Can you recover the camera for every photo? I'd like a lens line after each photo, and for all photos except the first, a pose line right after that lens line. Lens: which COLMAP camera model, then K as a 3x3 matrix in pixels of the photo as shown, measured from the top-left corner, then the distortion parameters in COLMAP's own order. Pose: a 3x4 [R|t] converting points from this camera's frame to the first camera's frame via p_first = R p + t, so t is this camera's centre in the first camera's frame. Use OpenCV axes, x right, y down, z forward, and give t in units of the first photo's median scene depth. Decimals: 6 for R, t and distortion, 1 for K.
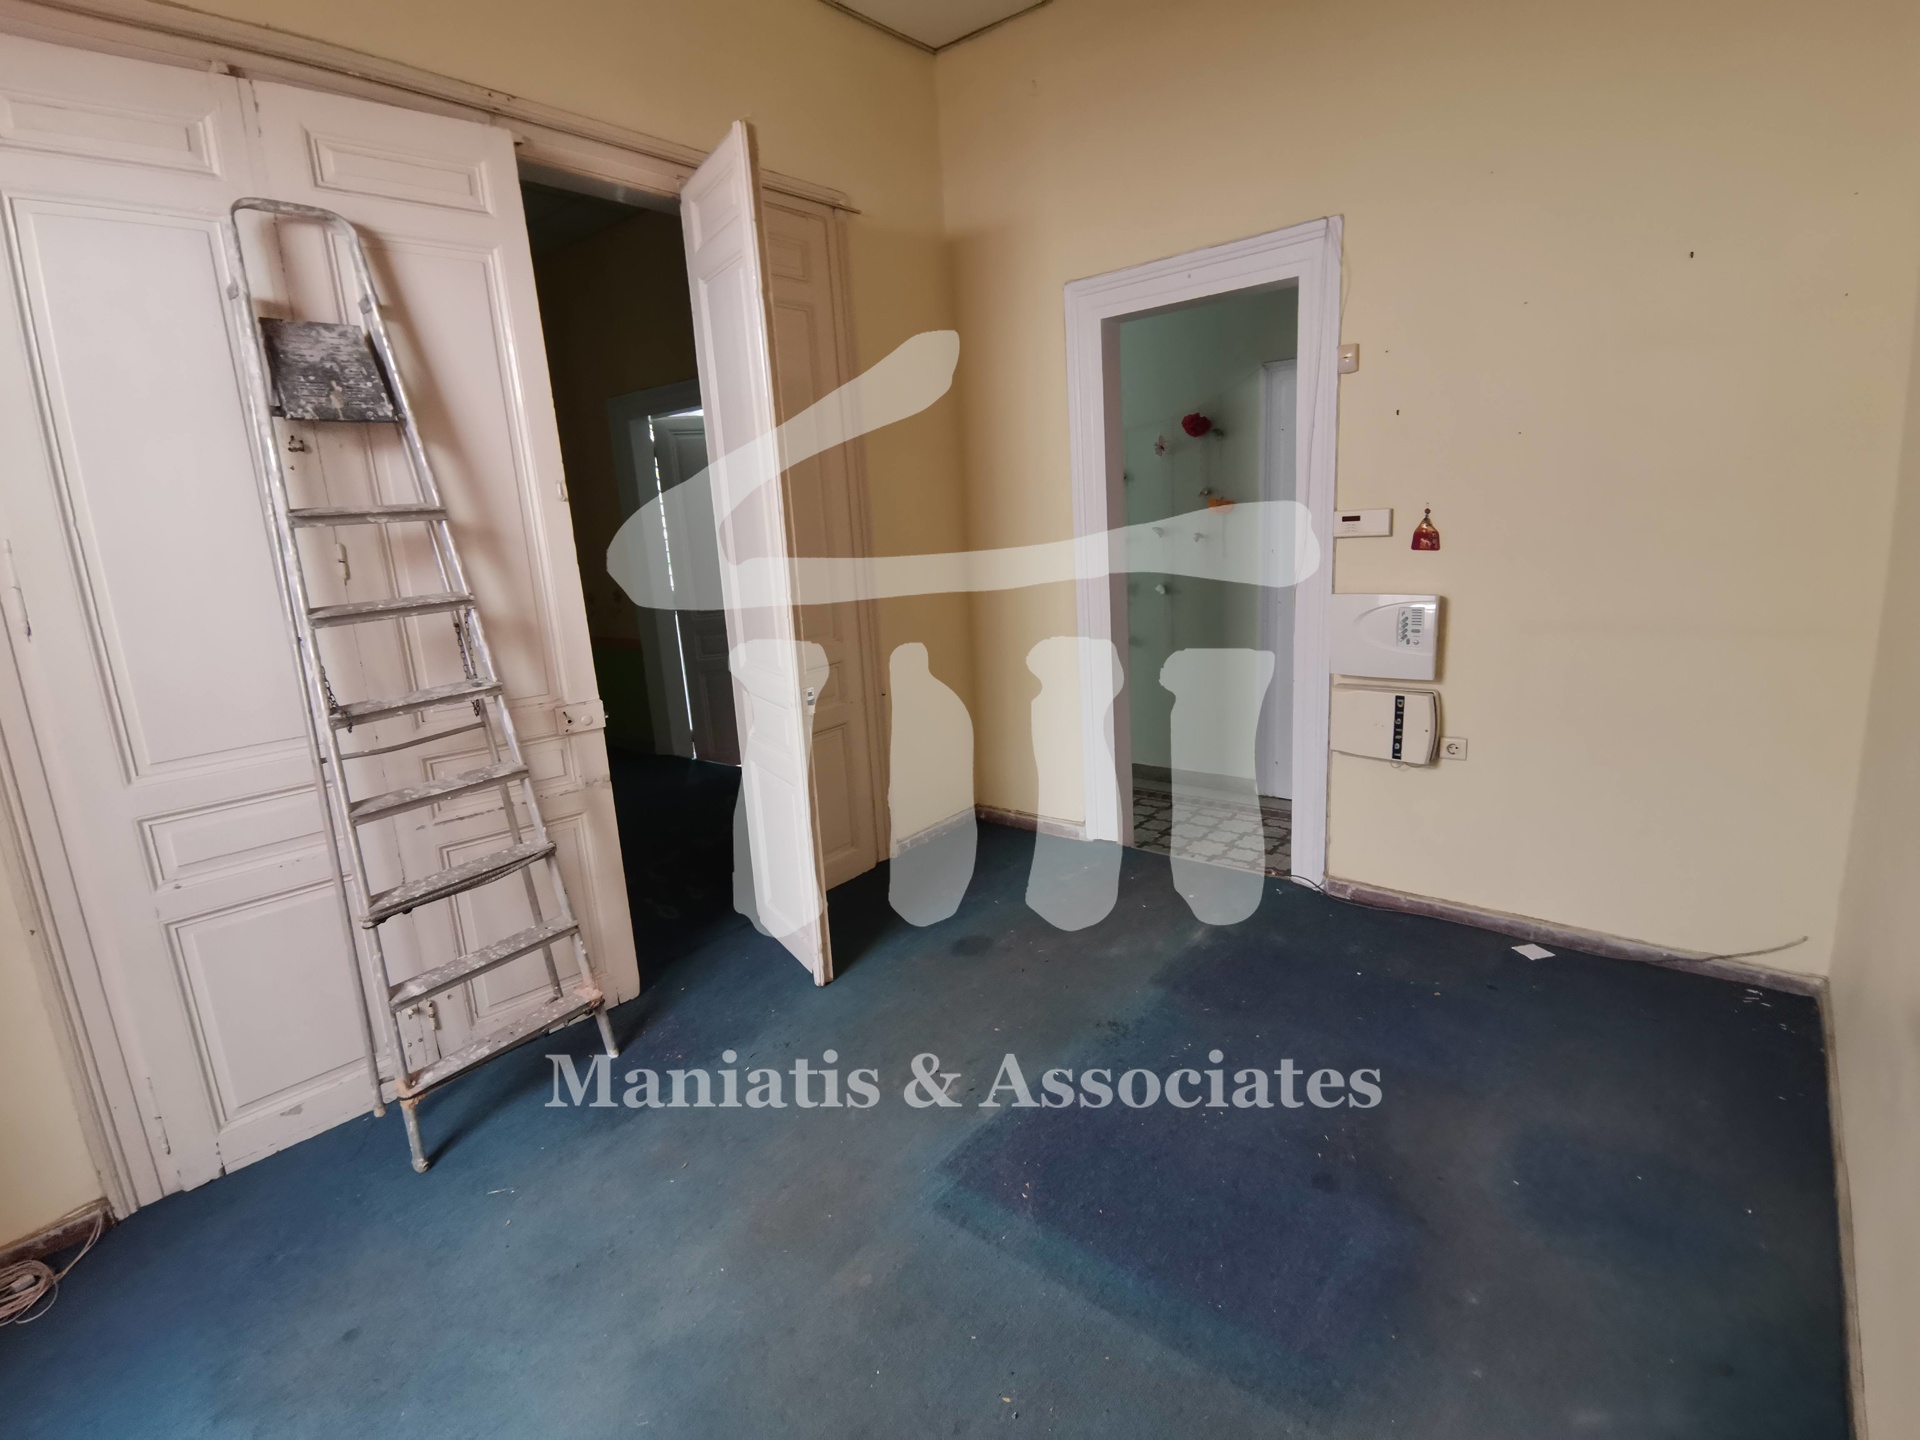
lens RADIAL K [[925.8, 0, 970.7], [0, 925.8, 712.3], [0, 0, 1]] dist [-0.017970, -0.010054]
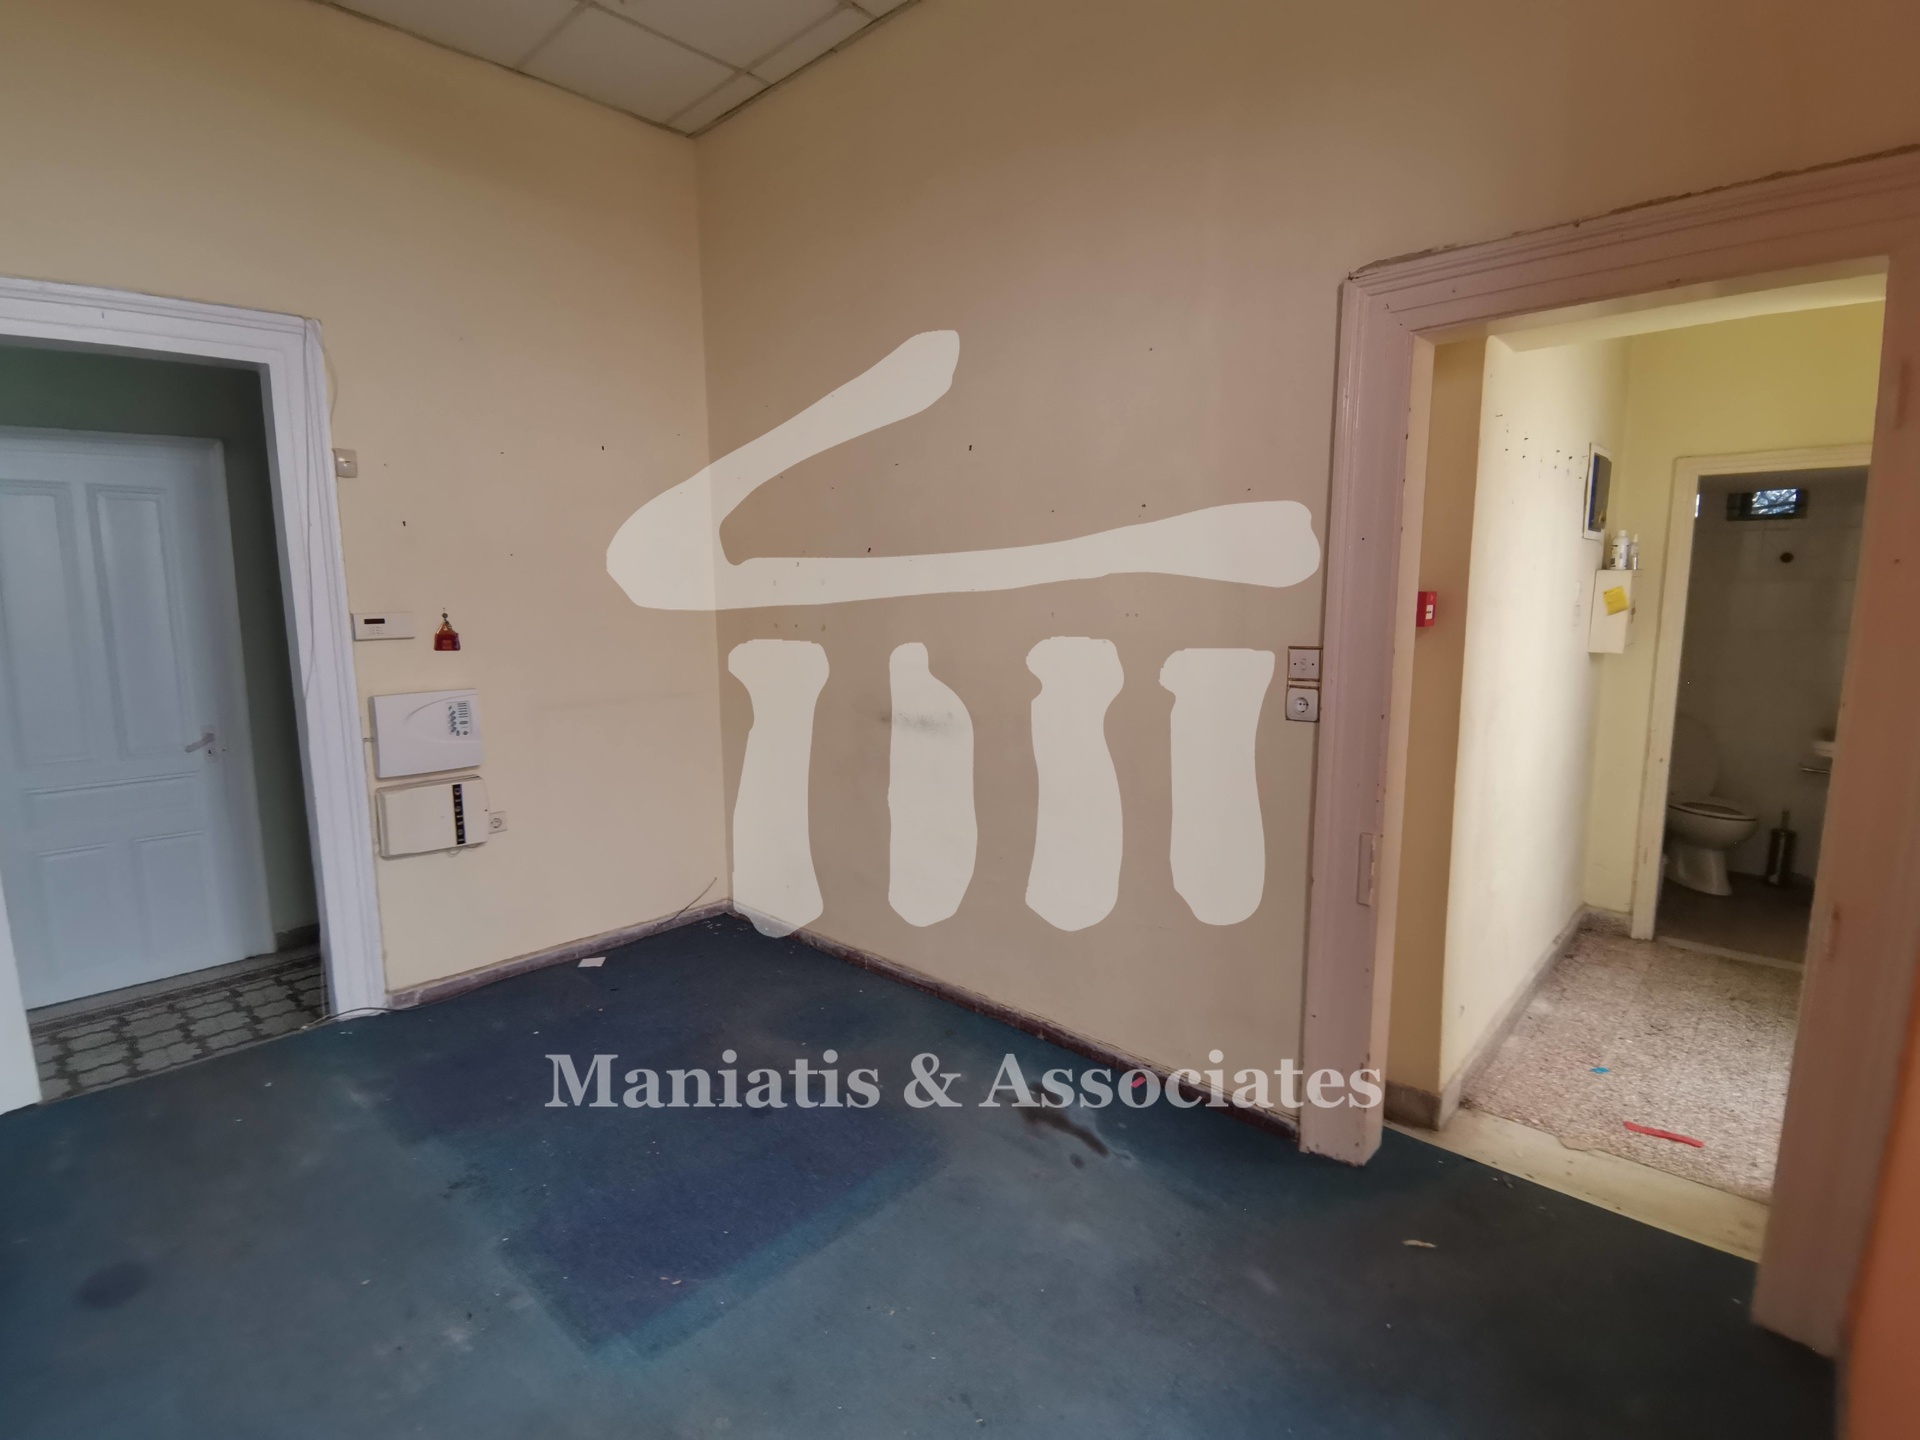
lens RADIAL K [[925.8, 0, 972.1], [0, 925.8, 716.6], [0, 0, 1]] dist [-0.017970, -0.010054]
pose [[0.038131, -0.082588, 0.995854, -0.580558], [0.213669, 0.974204, 0.072611, -0.045421], [-0.976162, 0.210014, 0.054794, 0.347817]]
